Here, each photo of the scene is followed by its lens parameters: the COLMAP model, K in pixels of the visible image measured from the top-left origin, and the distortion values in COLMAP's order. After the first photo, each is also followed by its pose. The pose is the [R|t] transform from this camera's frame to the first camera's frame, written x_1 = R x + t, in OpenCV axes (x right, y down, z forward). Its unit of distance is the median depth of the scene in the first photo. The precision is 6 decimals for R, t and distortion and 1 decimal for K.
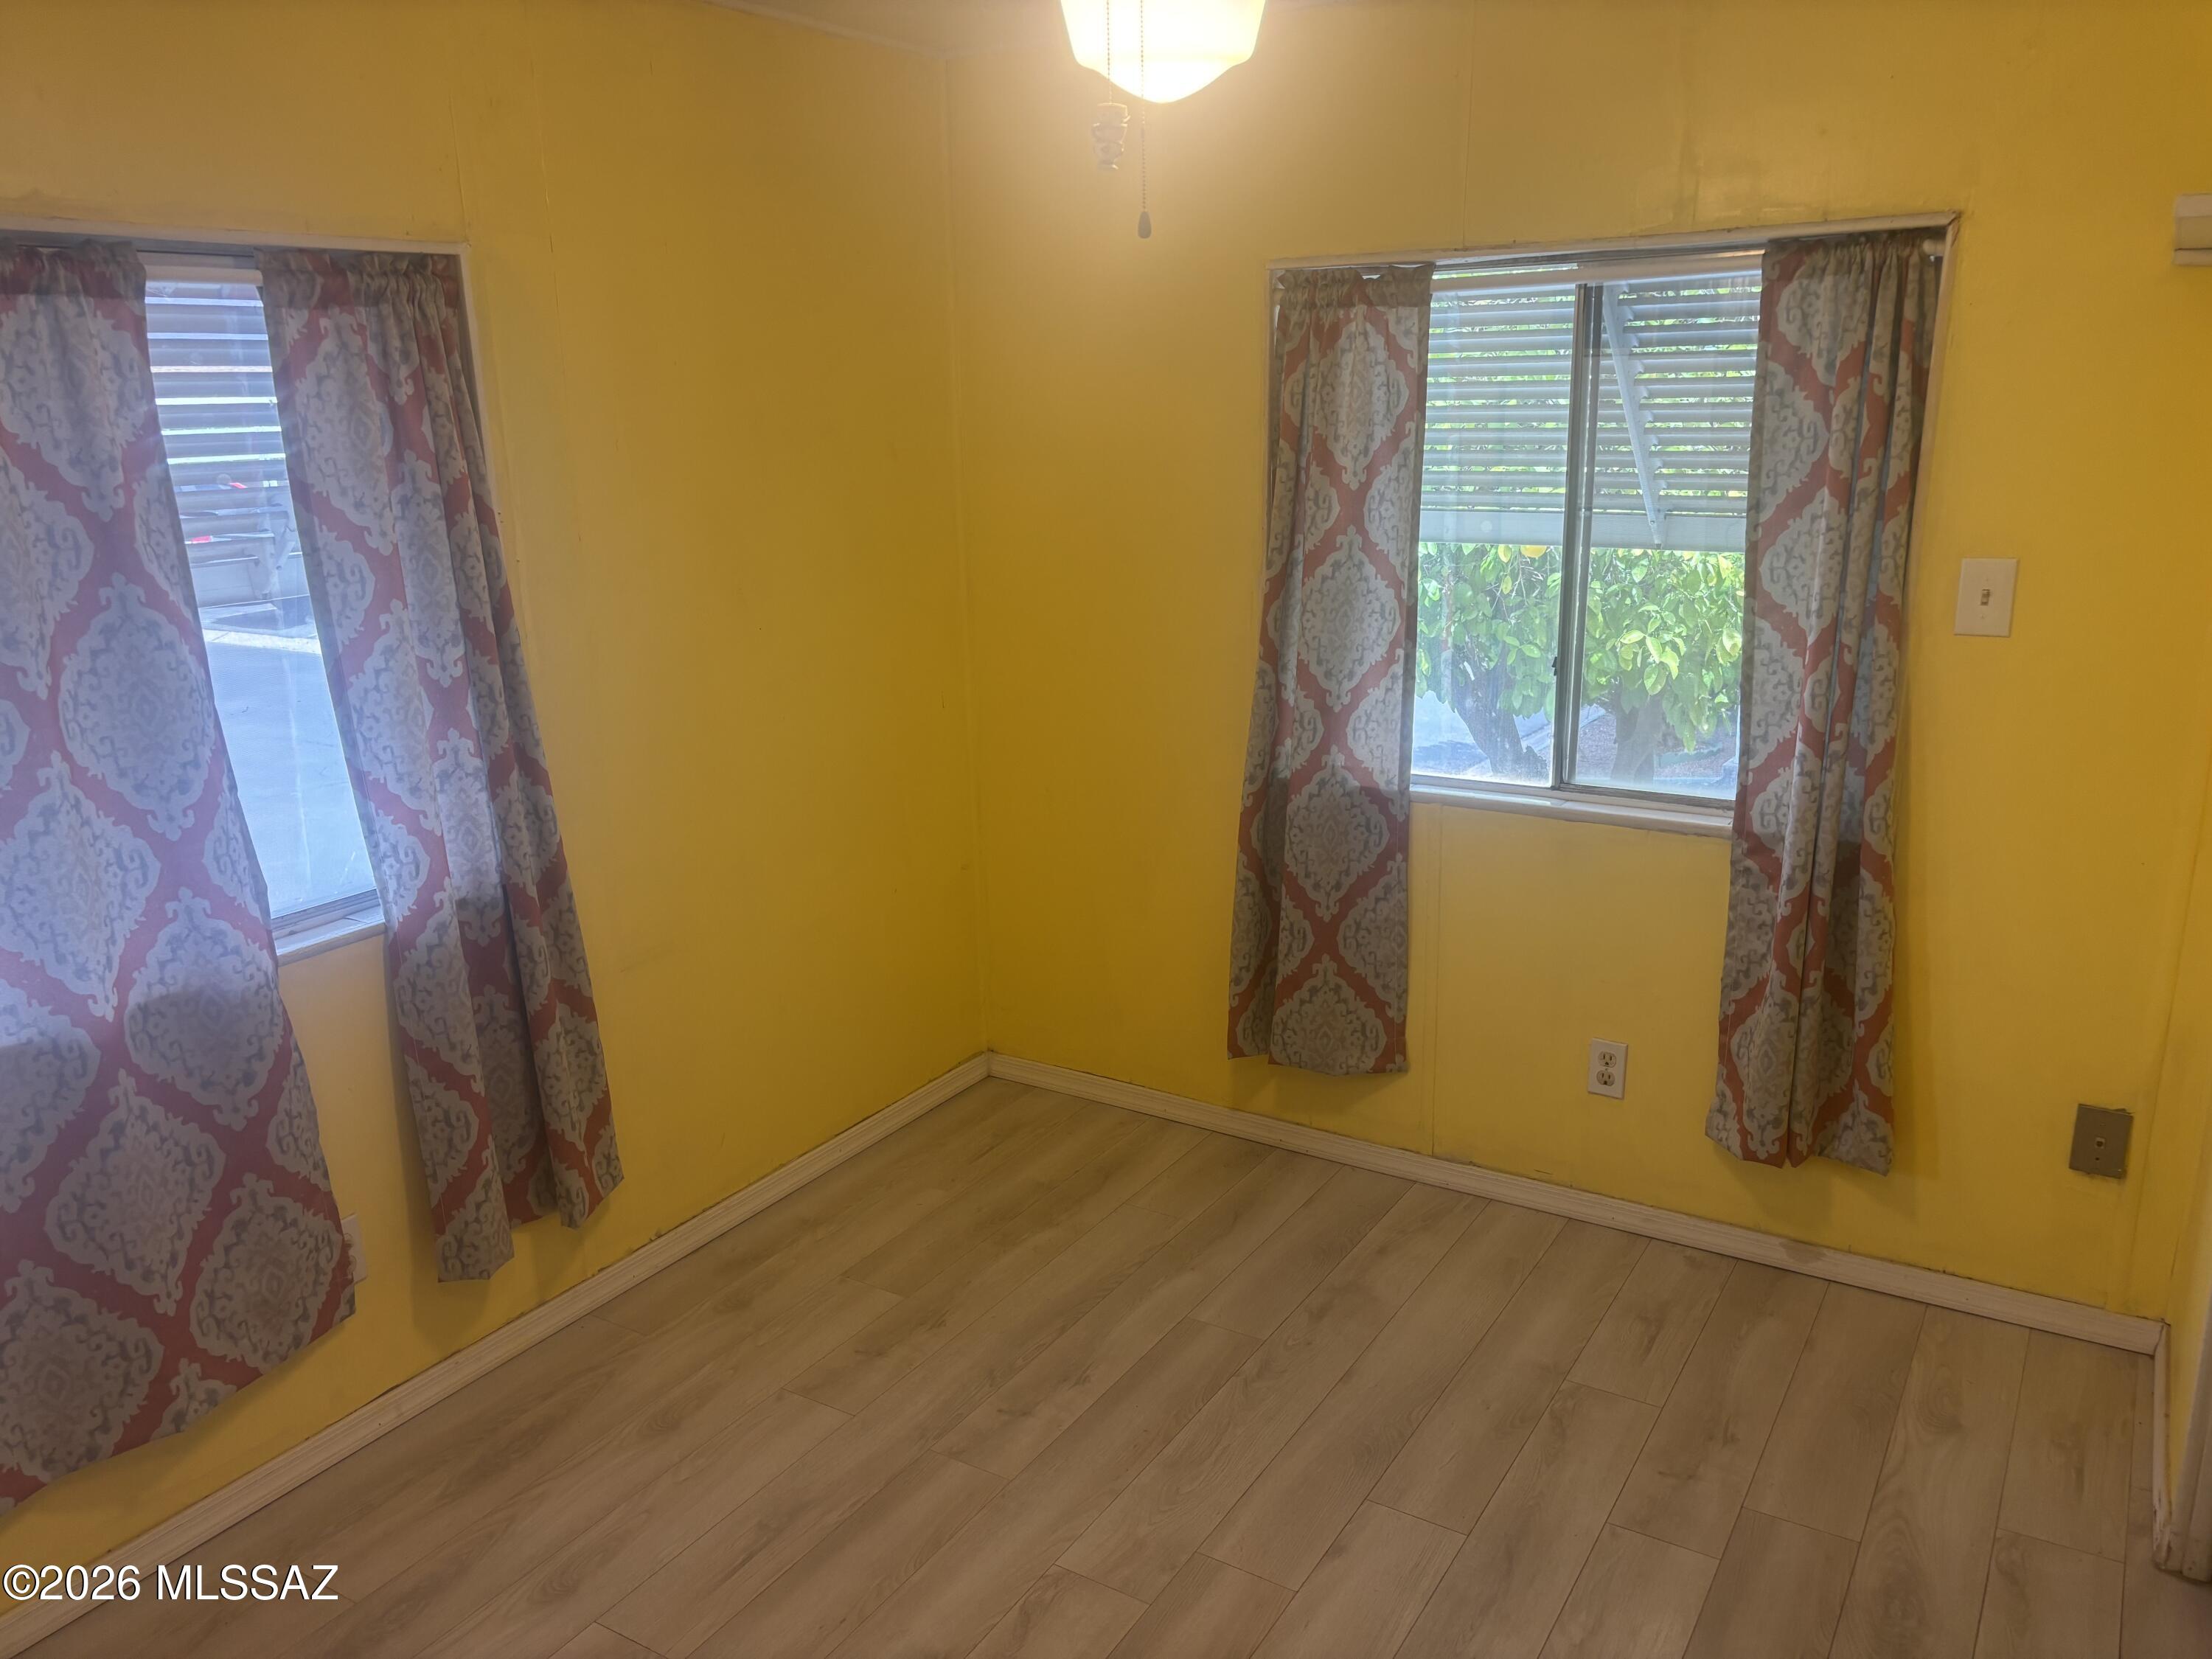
lens RADIAL K [[1639.6, 0, 1119.7], [0, 1639.6, 858.0], [0, 0, 1]] dist [0.016809, -0.048810]
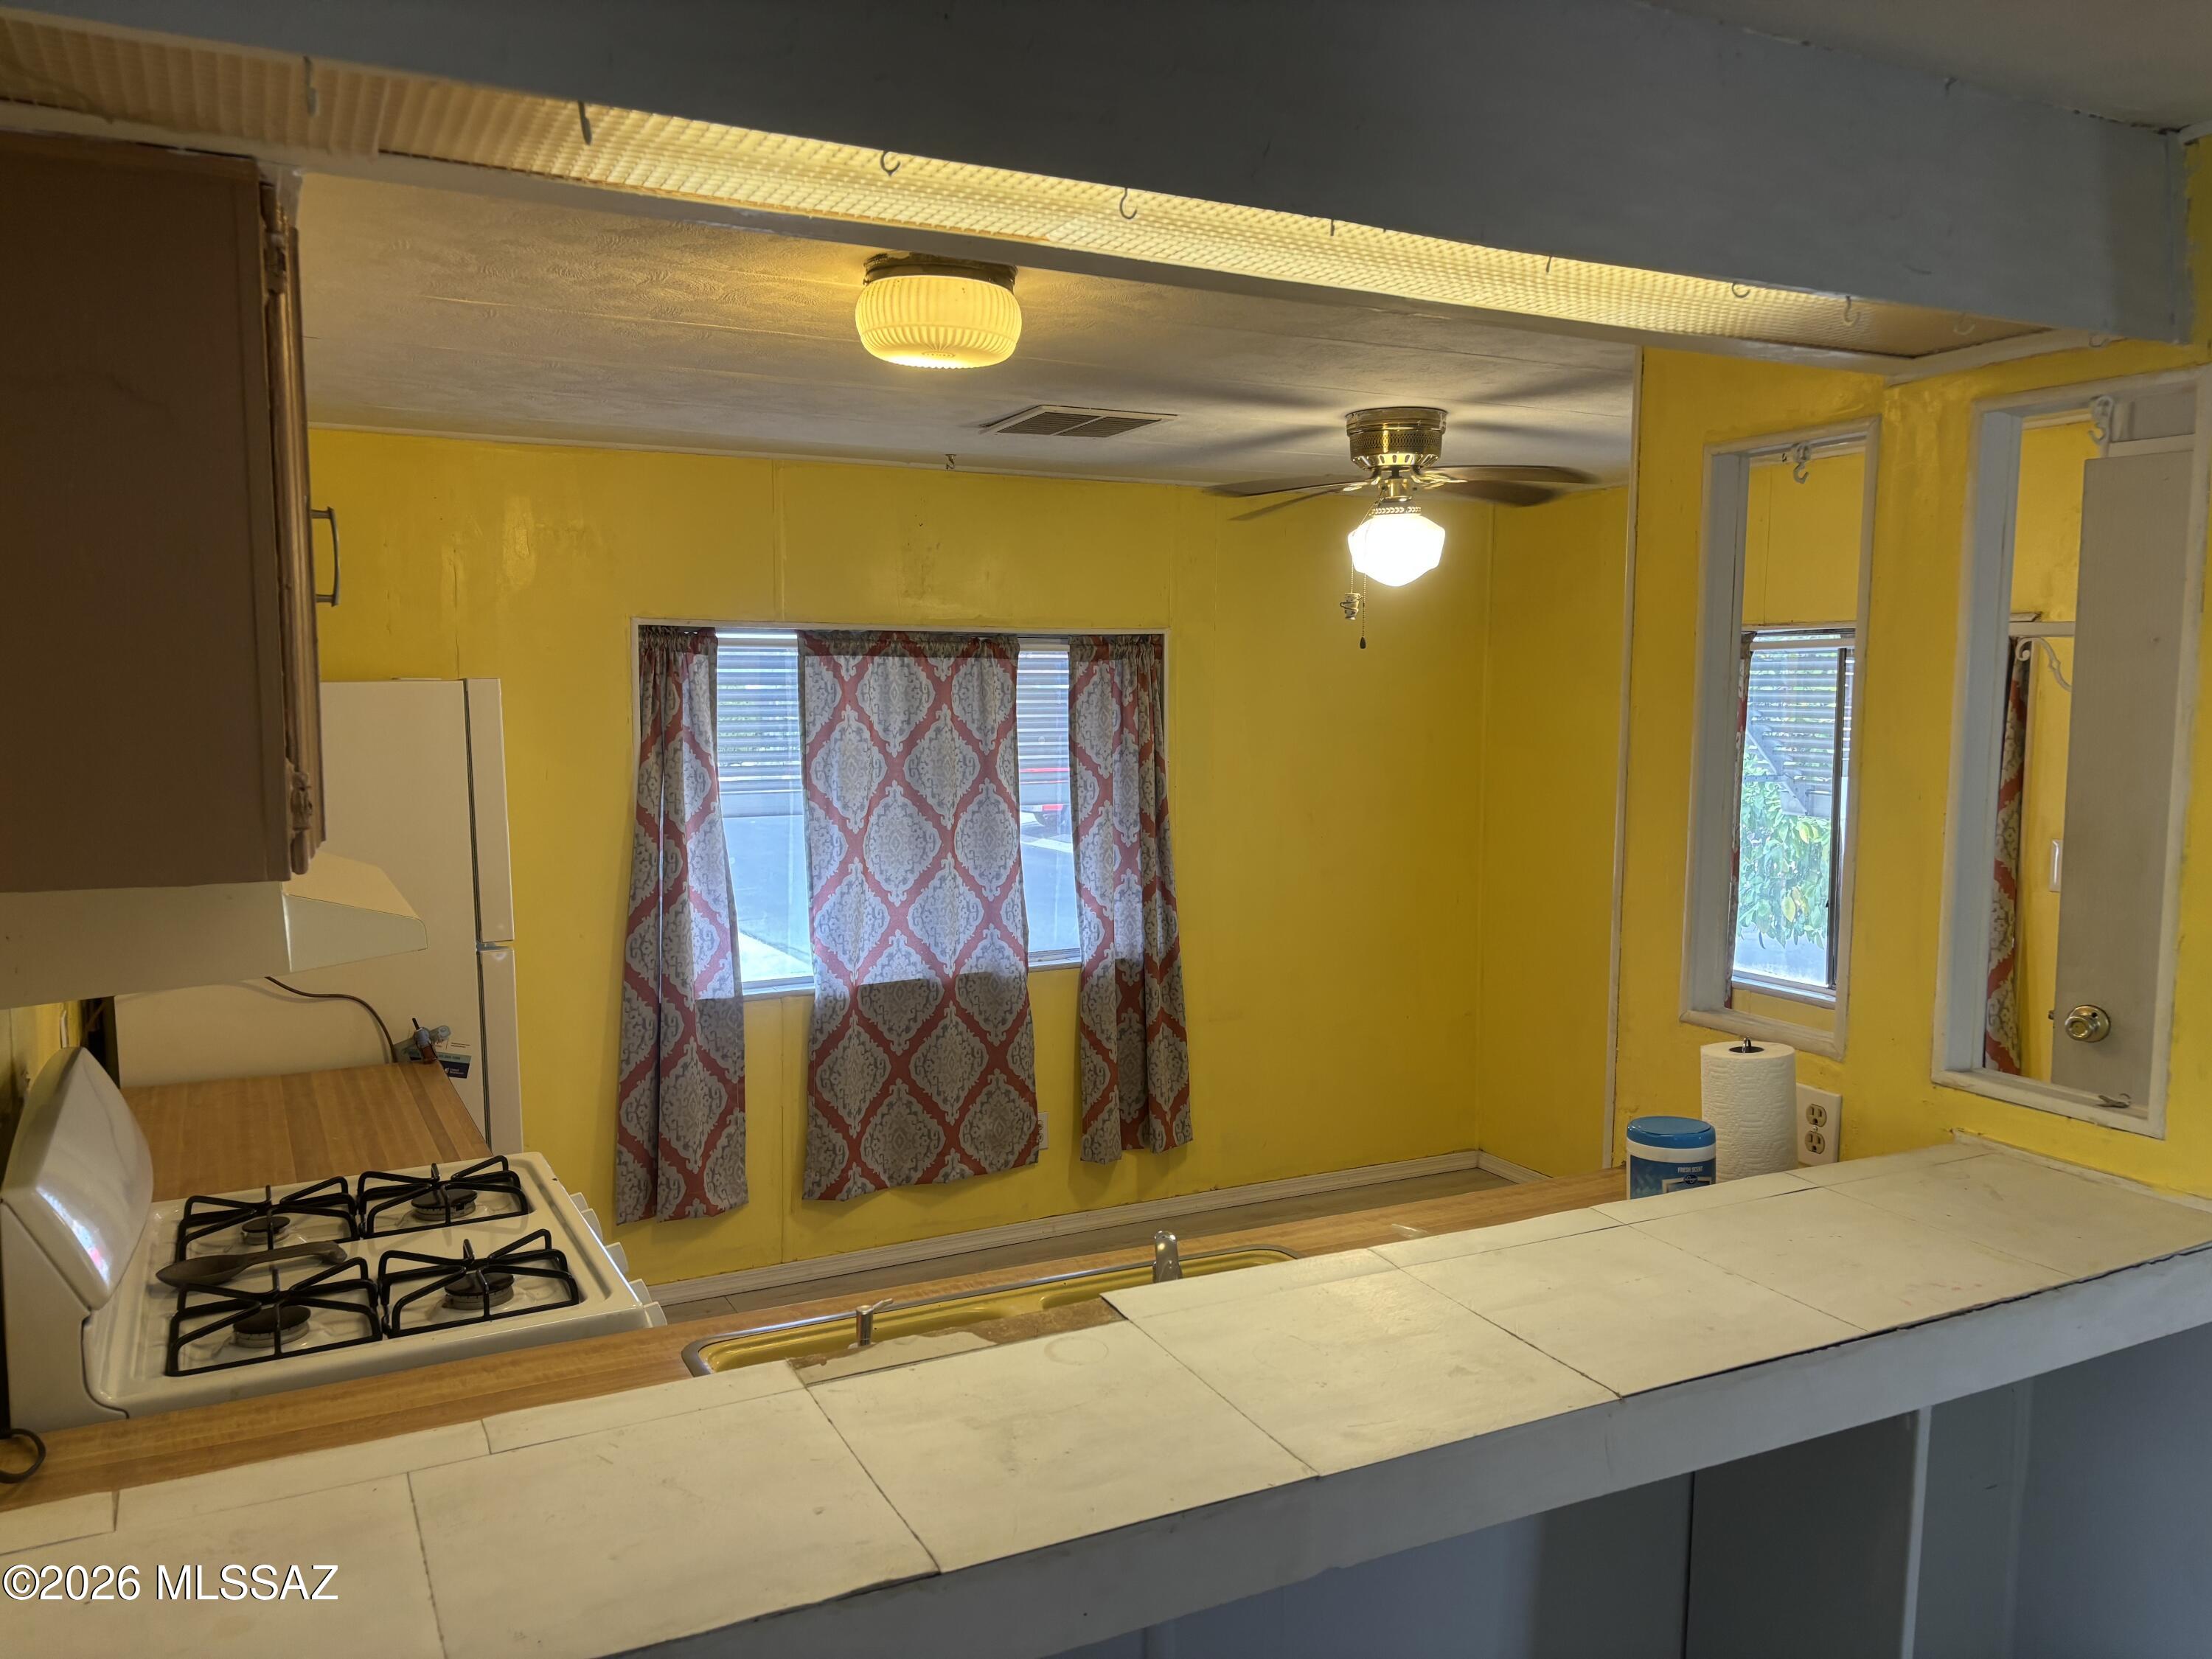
lens RADIAL K [[1639.6, 0, 1106.9], [0, 1639.6, 827.3], [0, 0, 1]] dist [0.016809, -0.048810]
pose [[0.853672, 0.066943, -0.516490, 0.594121], [-0.157989, 0.978260, -0.134335, 0.144101], [0.496269, 0.196278, 0.845690, -0.688912]]
